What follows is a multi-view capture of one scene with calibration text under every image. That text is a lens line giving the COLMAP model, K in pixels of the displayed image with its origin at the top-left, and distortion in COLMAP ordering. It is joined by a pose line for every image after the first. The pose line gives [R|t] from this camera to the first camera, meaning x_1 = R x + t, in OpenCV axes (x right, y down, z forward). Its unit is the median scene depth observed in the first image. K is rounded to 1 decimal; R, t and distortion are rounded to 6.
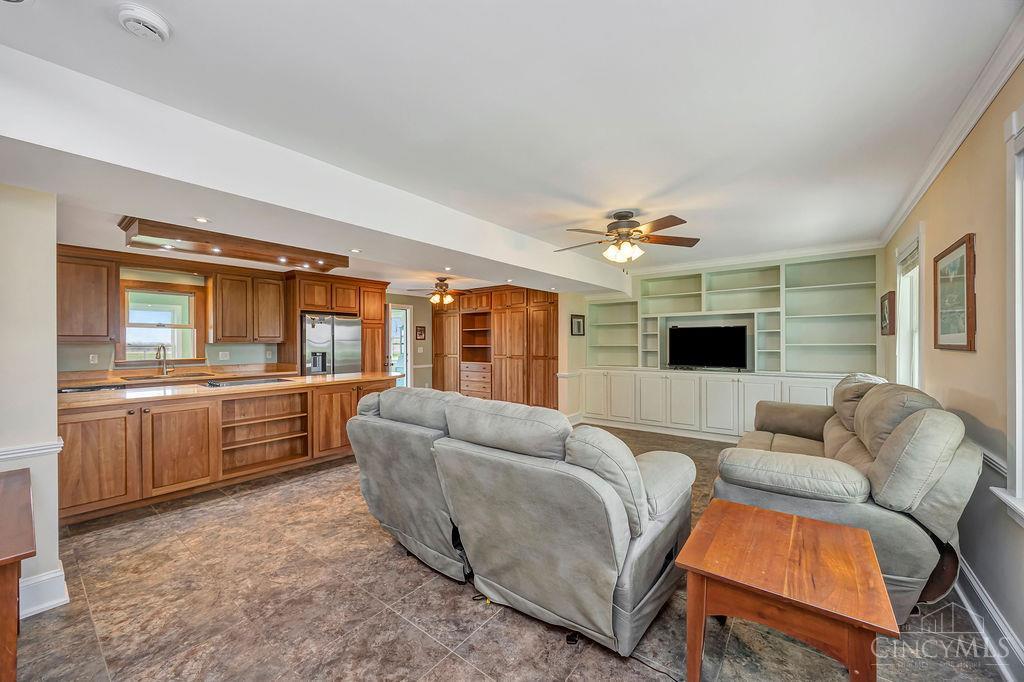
lens RADIAL K [[389.1, 0, 514.1], [0, 389.1, 351.6], [0, 0, 1]] dist [0.007953, -0.000063]
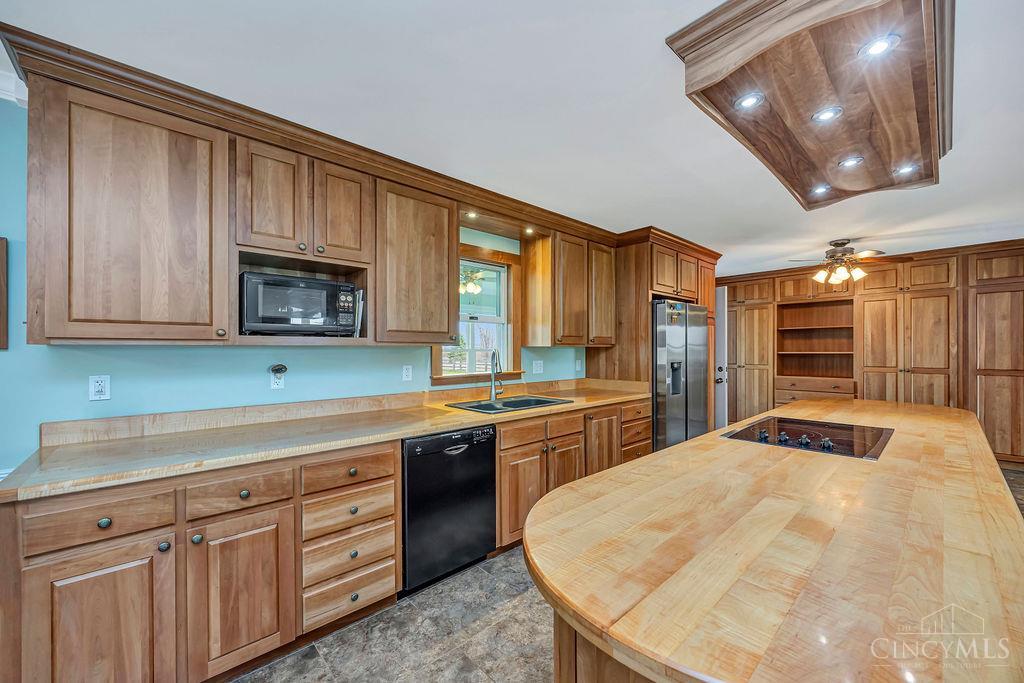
lens RADIAL K [[393.9, 0, 518.2], [0, 393.9, 349.1], [0, 0, 1]] dist [-0.001600, -0.000263]
pose [[0.986903, 0.001734, -0.161303, -0.698470], [-0.005713, 0.999691, -0.024207, -0.001524], [0.161211, 0.024812, 0.986608, 0.375212]]
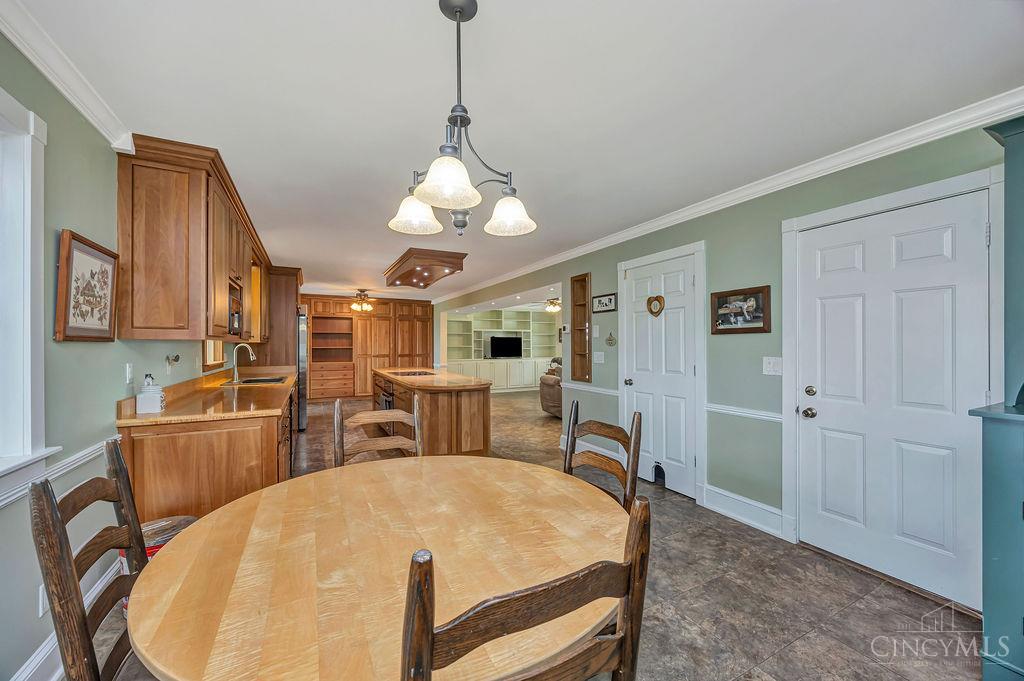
lens RADIAL K [[391.8, 0, 514.1], [0, 391.8, 343.8], [0, 0, 1]] dist [-0.001715, -0.000082]
pose [[0.410443, 0.008403, 0.911847, -1.295862], [0.021120, 0.999602, -0.018718, 0.010493], [-0.911641, 0.026941, 0.410102, 0.111509]]
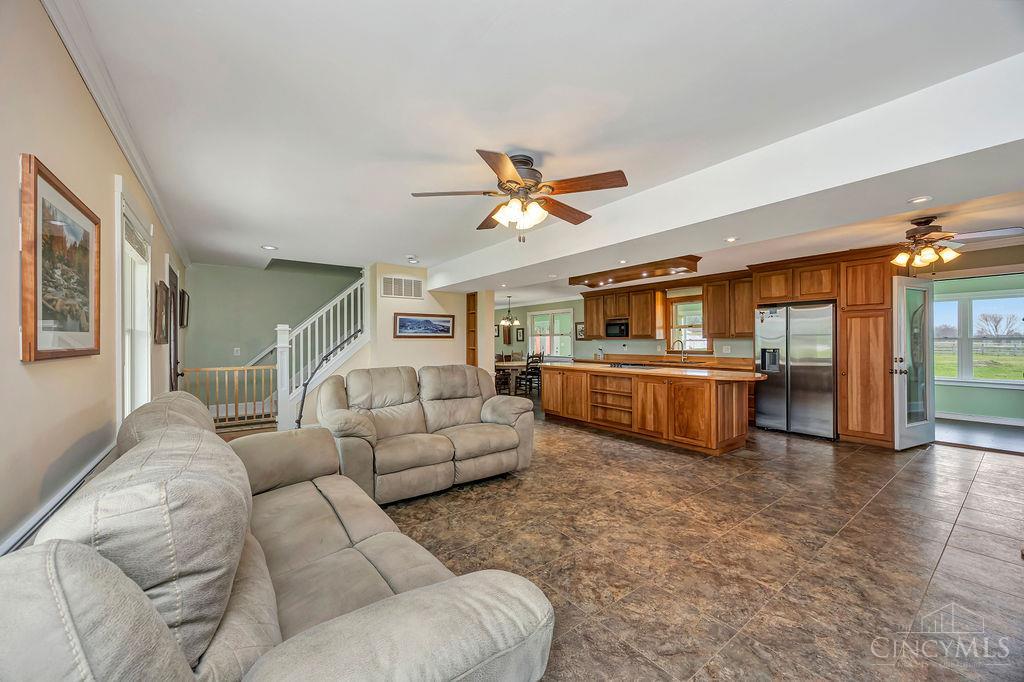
lens RADIAL K [[387.6, 0, 512.0], [0, 387.6, 341.0], [0, 0, 1]] dist [-0.000462, -0.000248]
pose [[-0.262642, 0.008271, -0.964858, 0.588753], [-0.016727, 0.999774, 0.013123, -0.019528], [0.964748, 0.019585, -0.262445, 0.706951]]
